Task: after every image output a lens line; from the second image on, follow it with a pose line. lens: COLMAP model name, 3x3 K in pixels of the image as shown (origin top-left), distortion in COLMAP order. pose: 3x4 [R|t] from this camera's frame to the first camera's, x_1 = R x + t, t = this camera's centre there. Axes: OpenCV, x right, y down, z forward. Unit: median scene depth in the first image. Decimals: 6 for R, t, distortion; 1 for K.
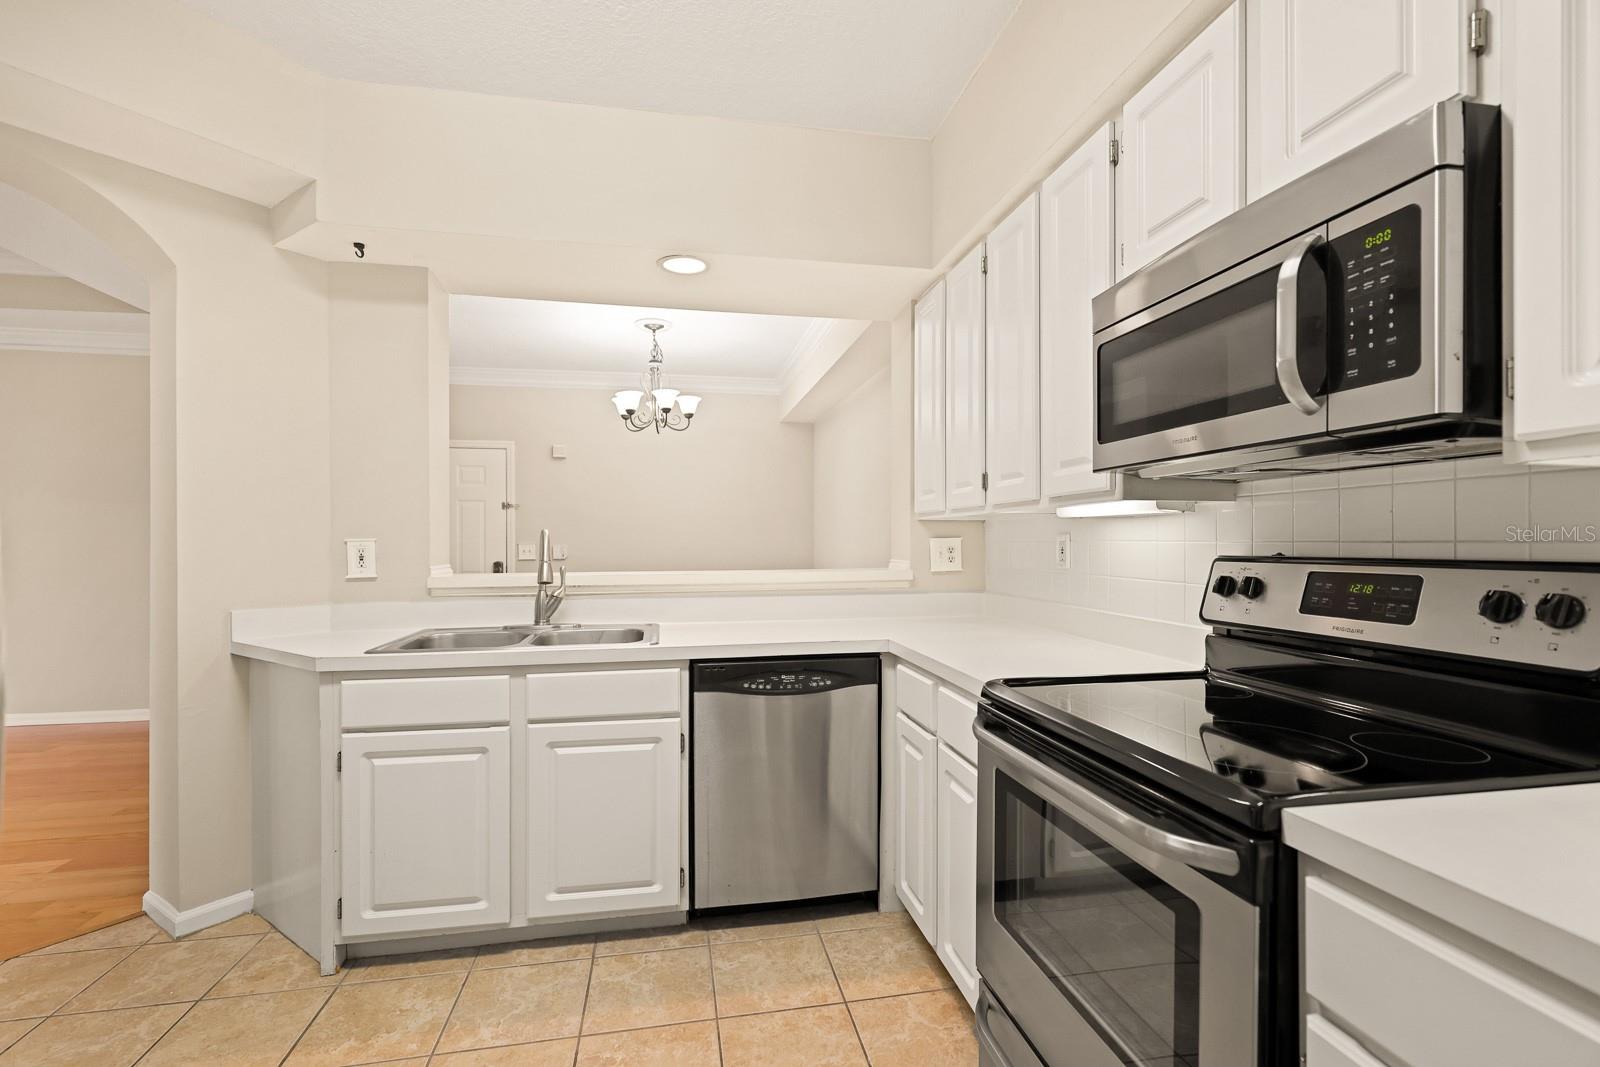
lens RADIAL K [[724.2, 0, 805.4], [0, 724.2, 542.3], [0, 0, 1]] dist [0.000111, -0.000013]
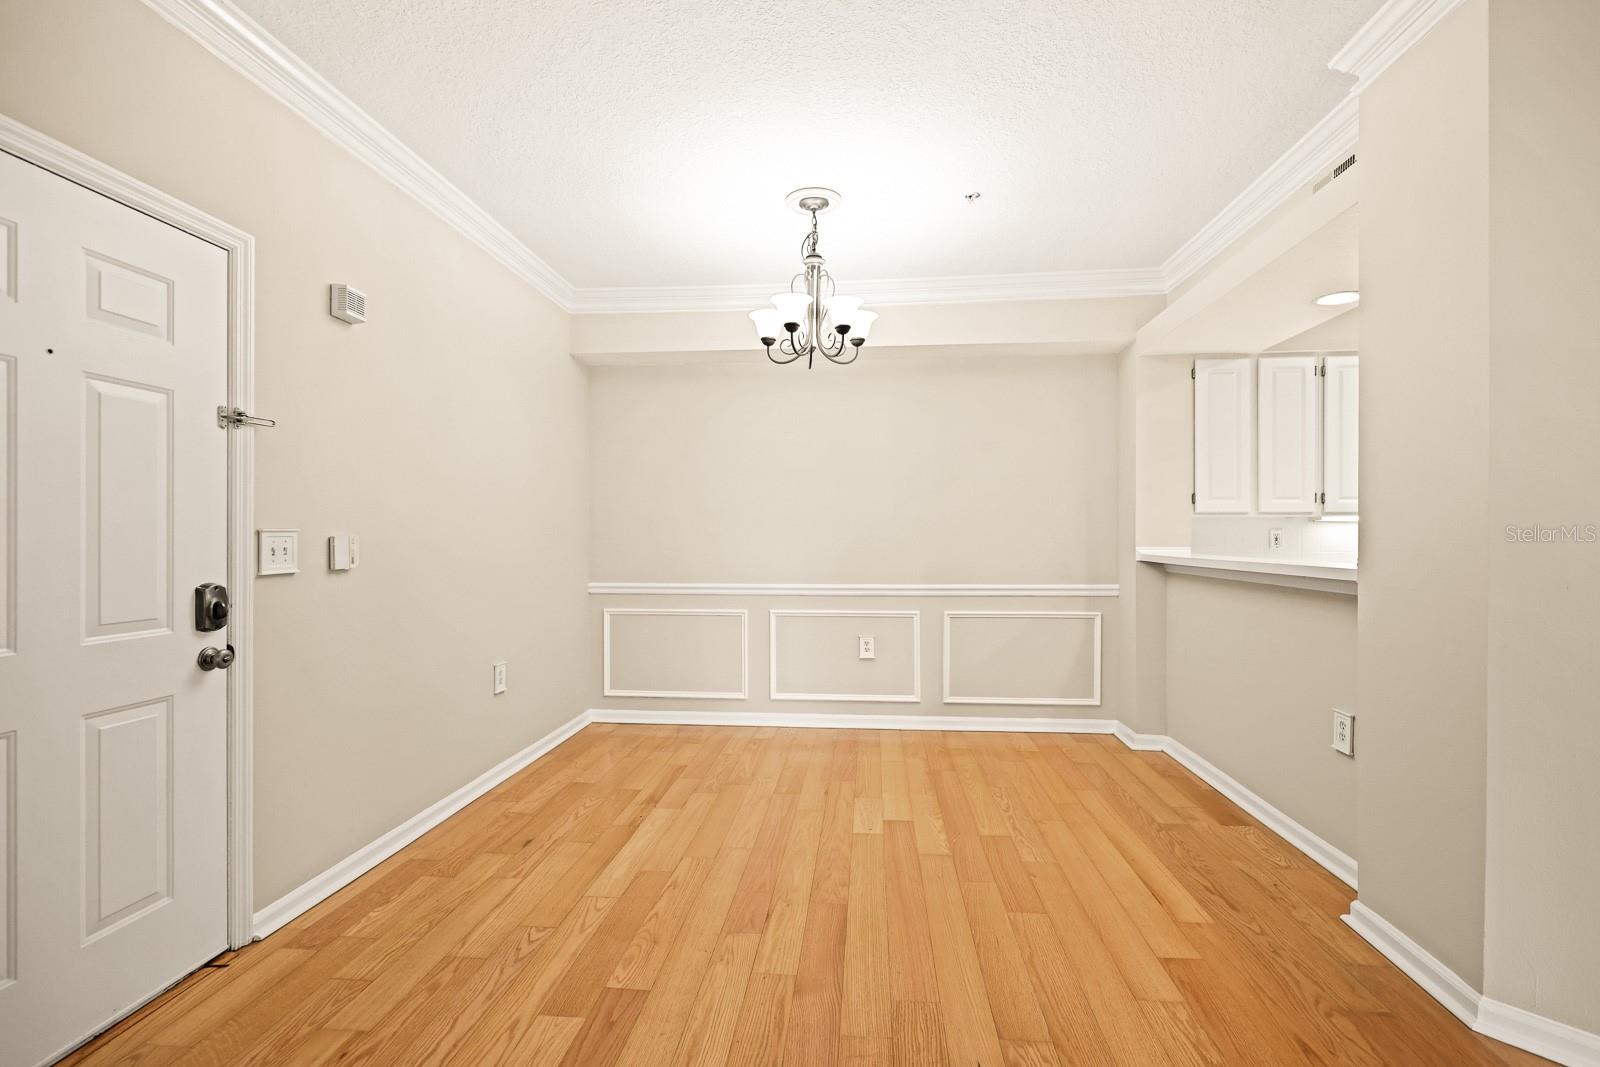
lens RADIAL K [[724.2, 0, 805.4], [0, 724.2, 542.3], [0, 0, 1]] dist [0.000111, -0.000013]
pose [[0.280103, -0.002417, 0.959967, -0.848233], [-0.002110, 0.999993, 0.003133, 0.009050], [-0.959968, -0.002903, 0.280096, 0.821080]]
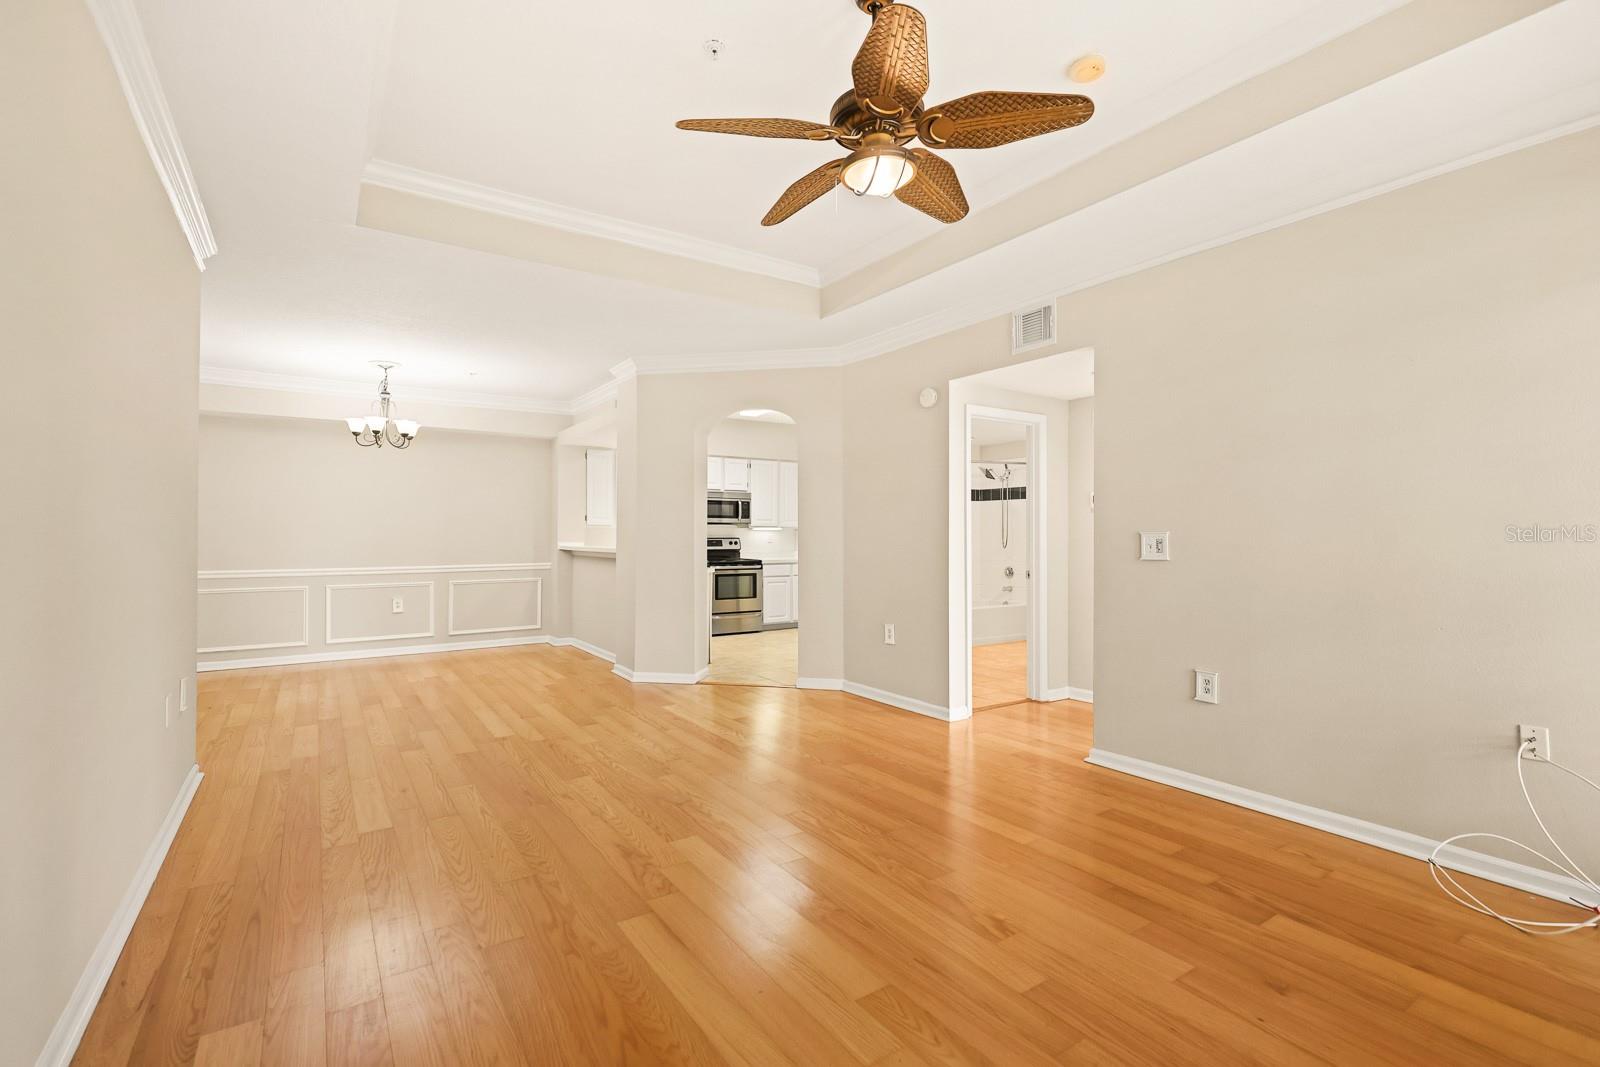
lens RADIAL K [[727.6, 0, 800.6], [0, 727.6, 526.0], [0, 0, 1]] dist [0.000180, 0.000034]
pose [[-0.387653, 0.014131, 0.921697, -1.677363], [-0.000506, 0.999879, -0.015542, 0.003871], [-0.921805, -0.006491, -0.387599, 0.820410]]
